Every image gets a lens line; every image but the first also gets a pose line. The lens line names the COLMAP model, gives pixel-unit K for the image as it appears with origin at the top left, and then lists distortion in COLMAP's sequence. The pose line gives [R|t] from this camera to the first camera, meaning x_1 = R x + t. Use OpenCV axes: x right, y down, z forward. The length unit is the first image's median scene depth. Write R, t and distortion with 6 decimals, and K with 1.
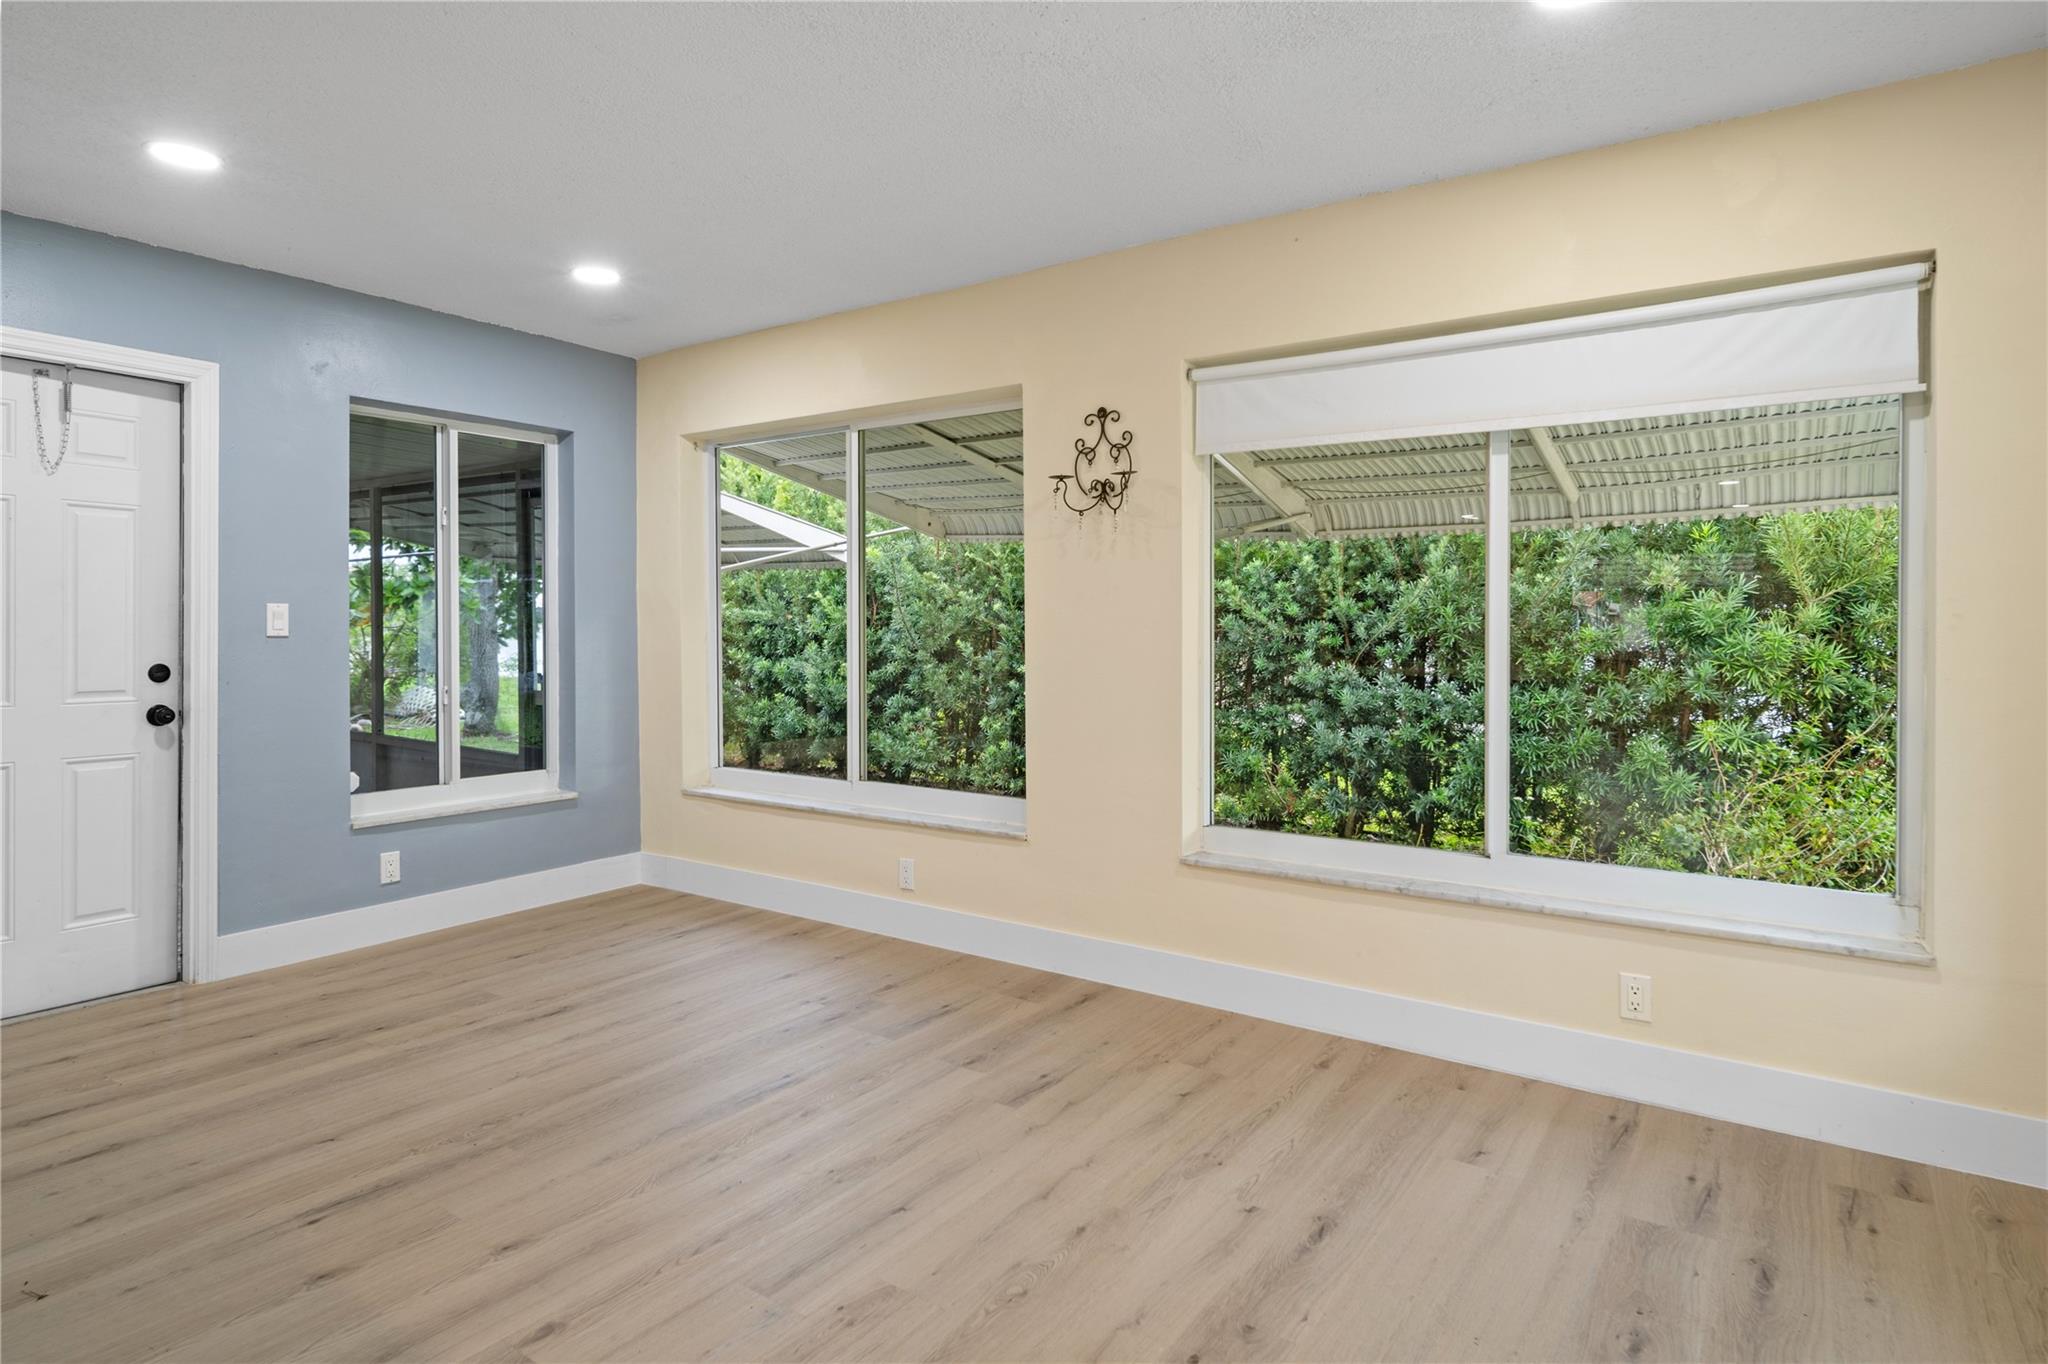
lens RADIAL K [[1109.6, 0, 1025.0], [0, 1109.6, 637.7], [0, 0, 1]] dist [-0.003662, -0.000428]
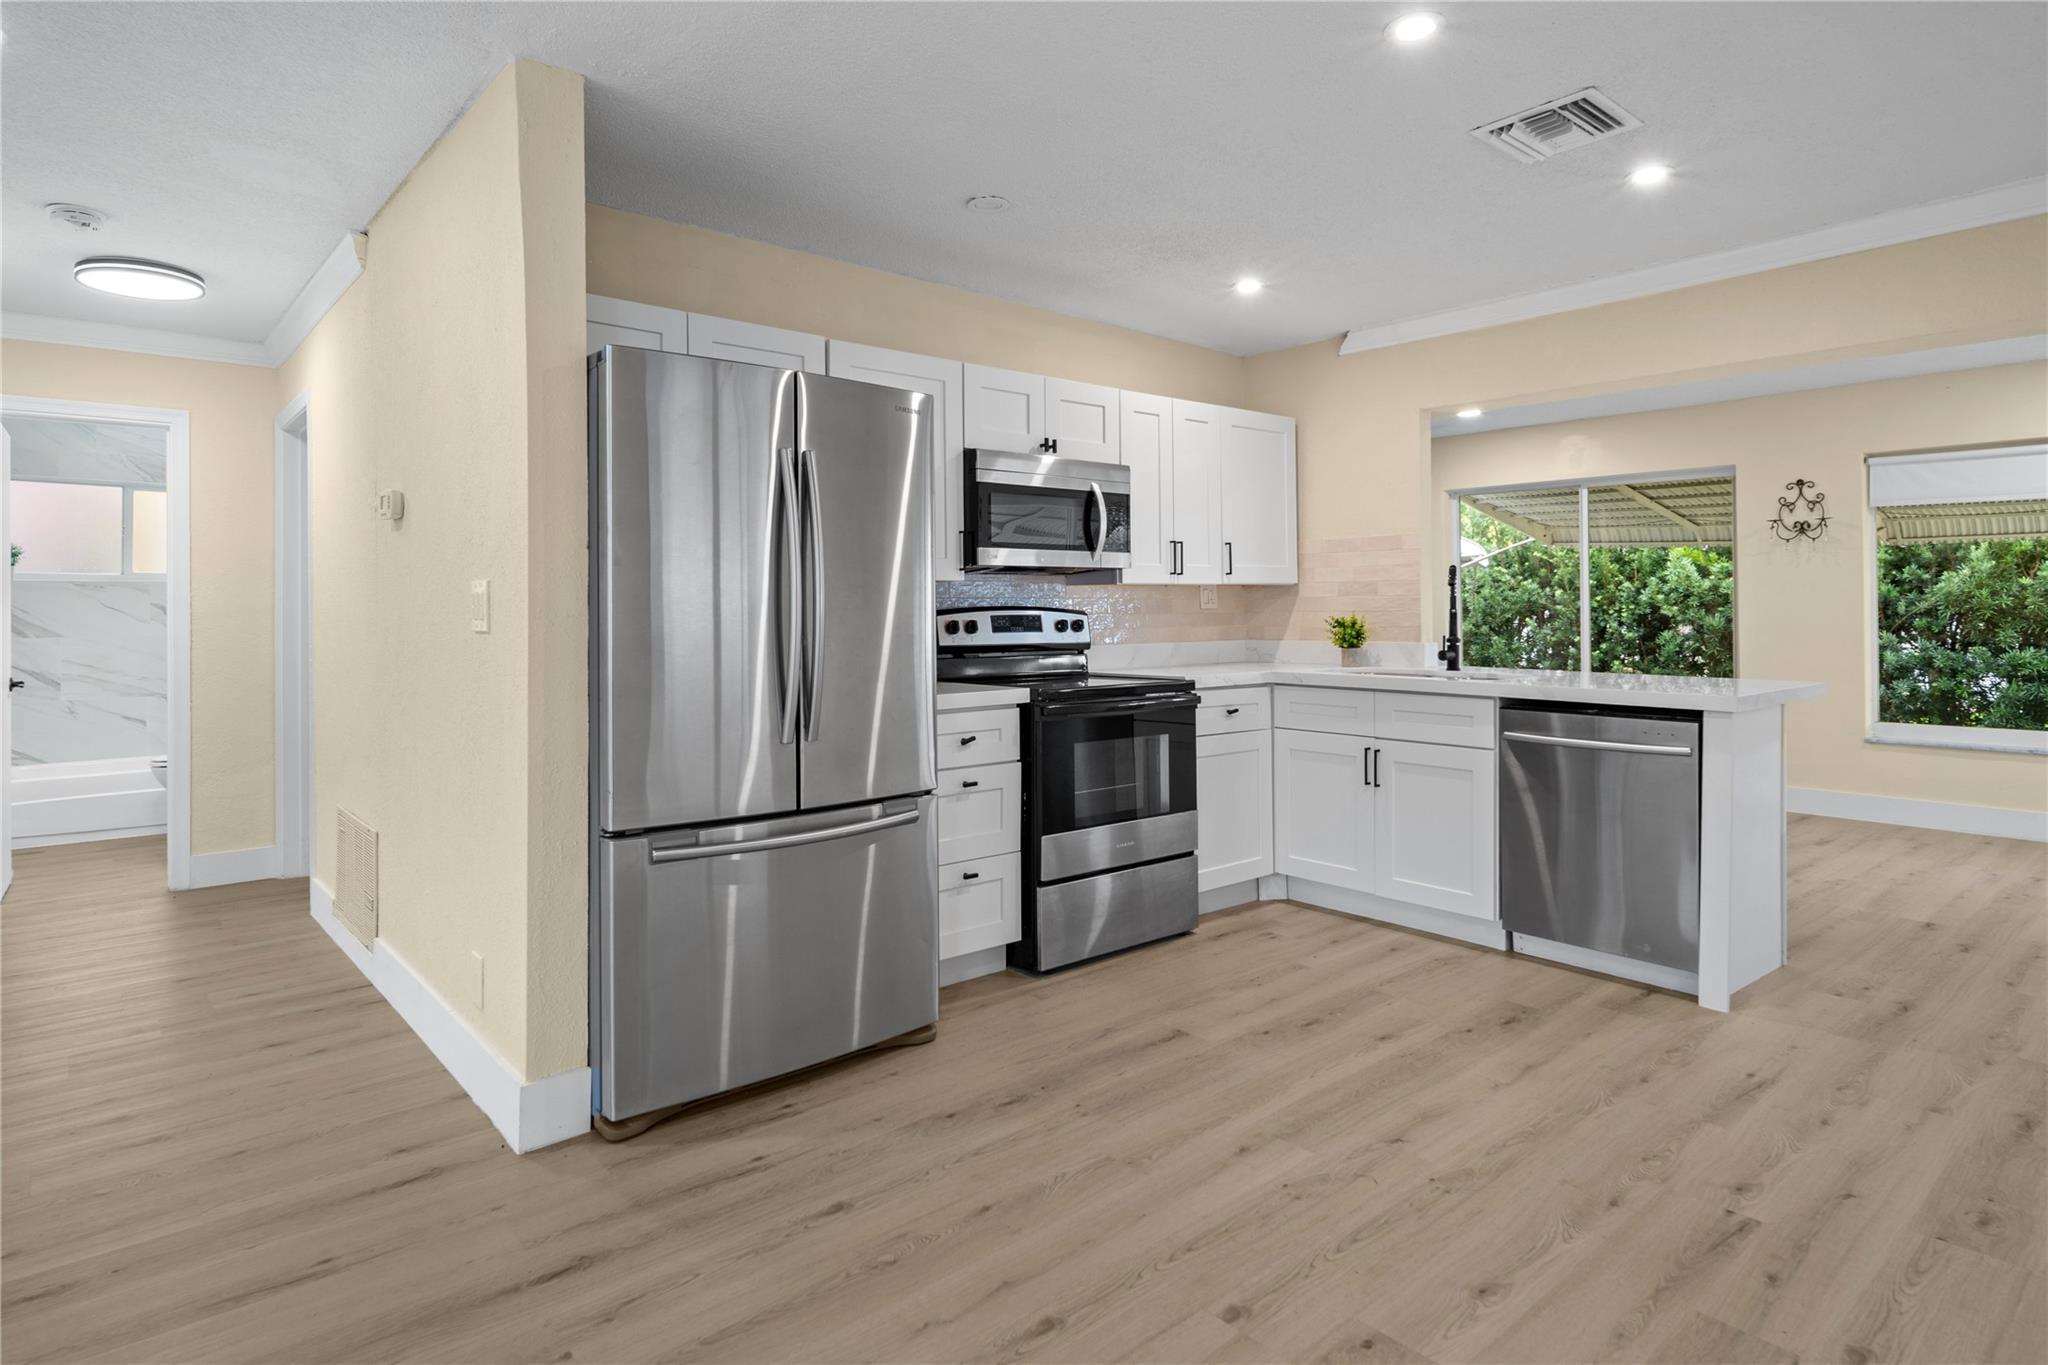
lens RADIAL K [[1132.0, 0, 1023.4], [0, 1132.0, 616.9], [0, 0, 1]] dist [-0.001532, 0.000171]
pose [[0.971002, -0.005533, -0.239006, -0.674181], [0.004730, 0.999981, -0.003936, 0.007379], [0.239023, 0.002692, 0.971010, -0.981259]]
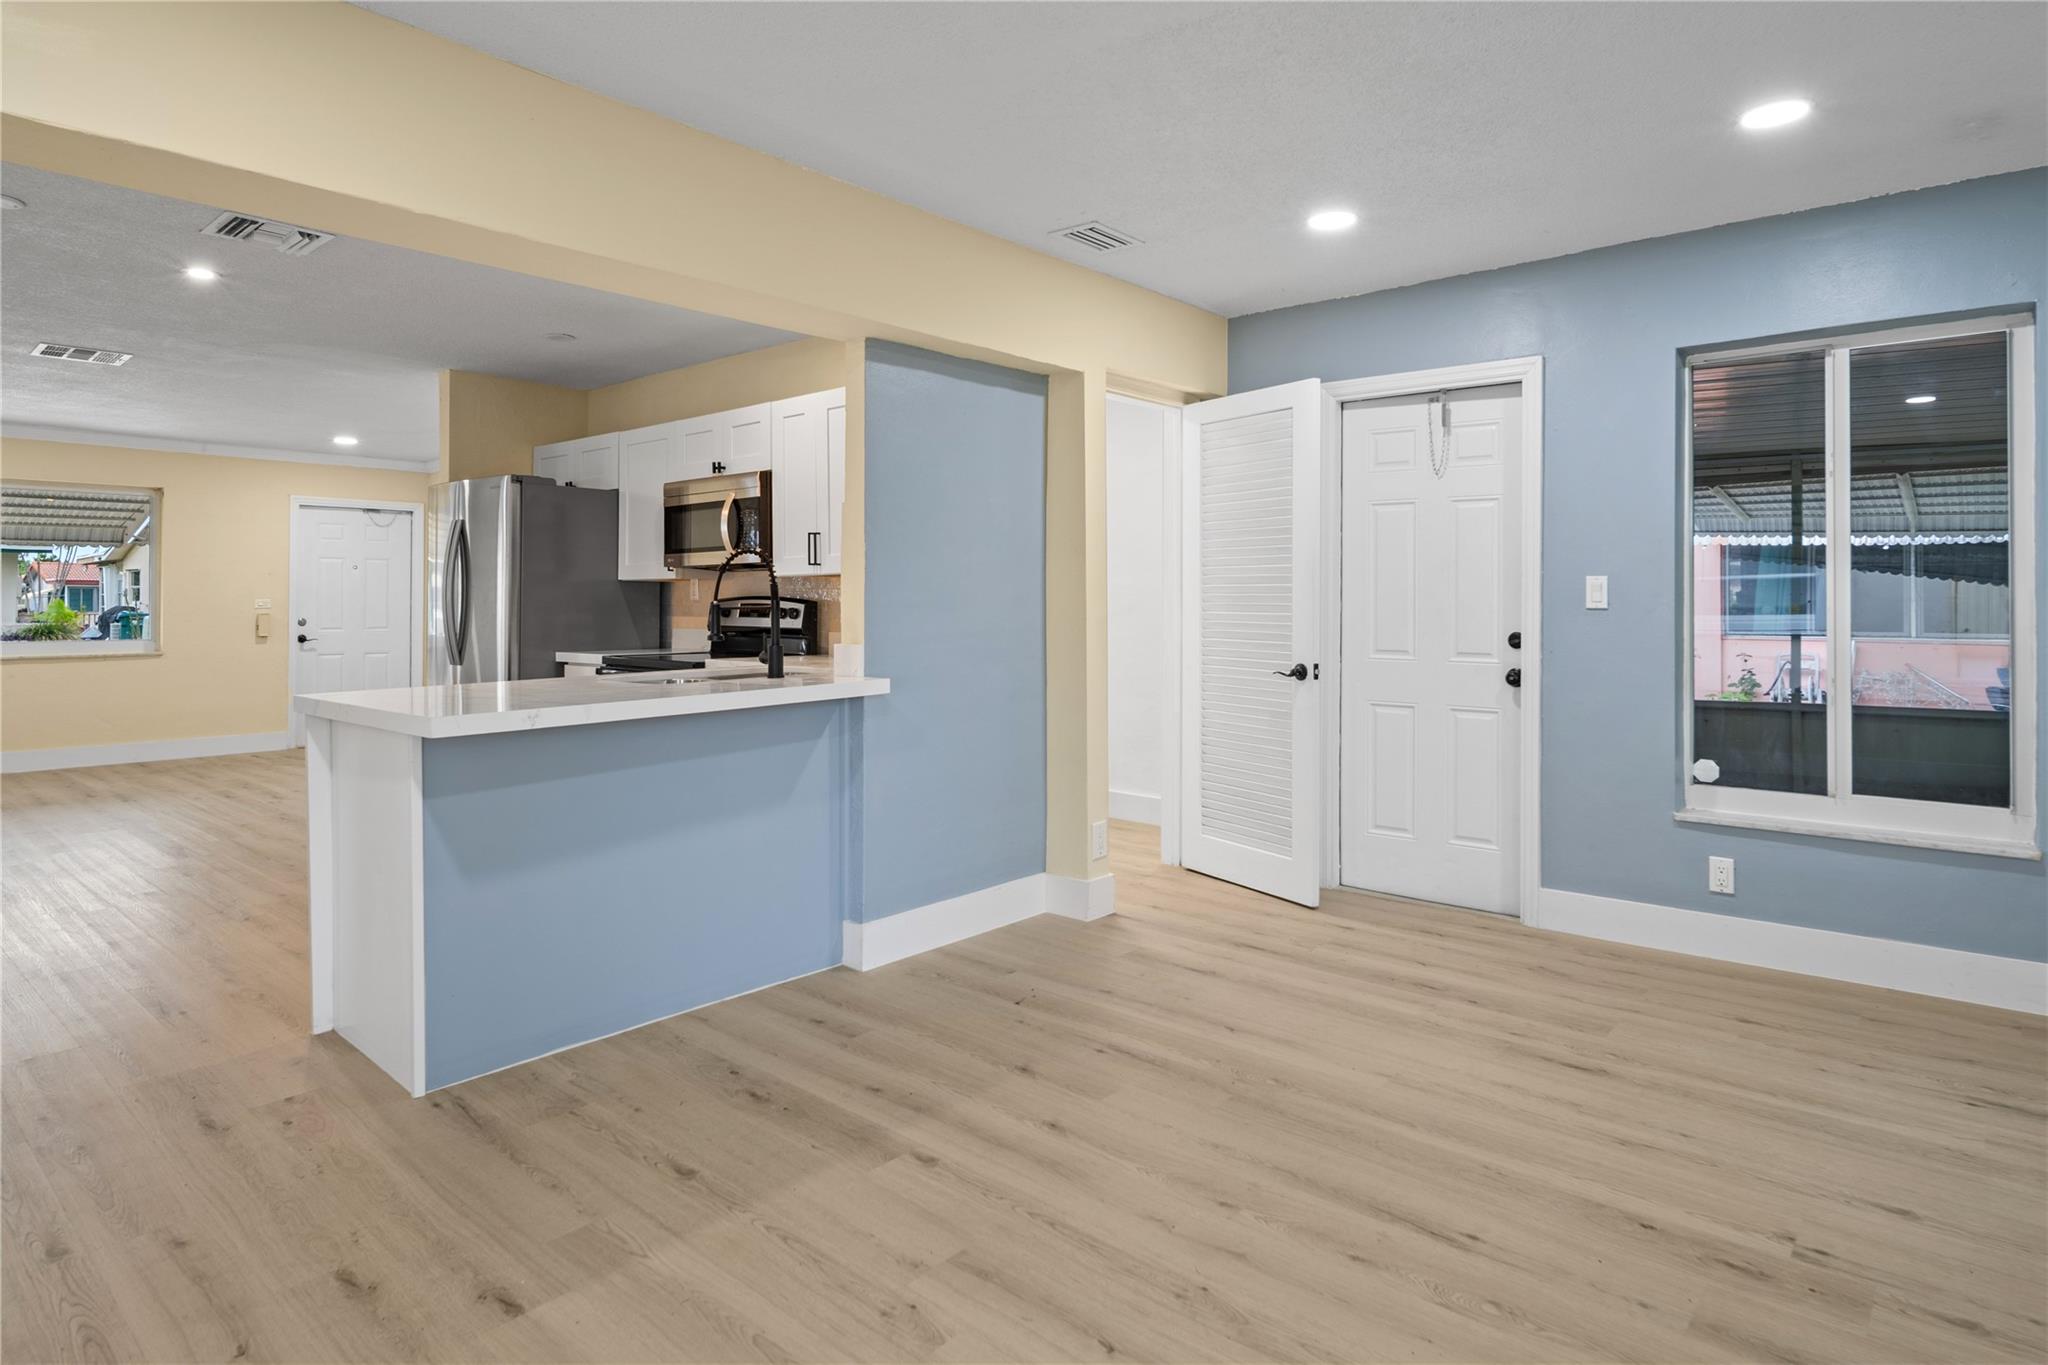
lens RADIAL K [[1125.2, 0, 1027.7], [0, 1125.2, 593.0], [0, 0, 1]] dist [0.013719, 0.000277]
pose [[-0.101936, -0.007235, -0.994765, 0.415984], [-0.007319, 0.999952, -0.006523, -0.005119], [0.994764, 0.006615, -0.101984, 0.616351]]
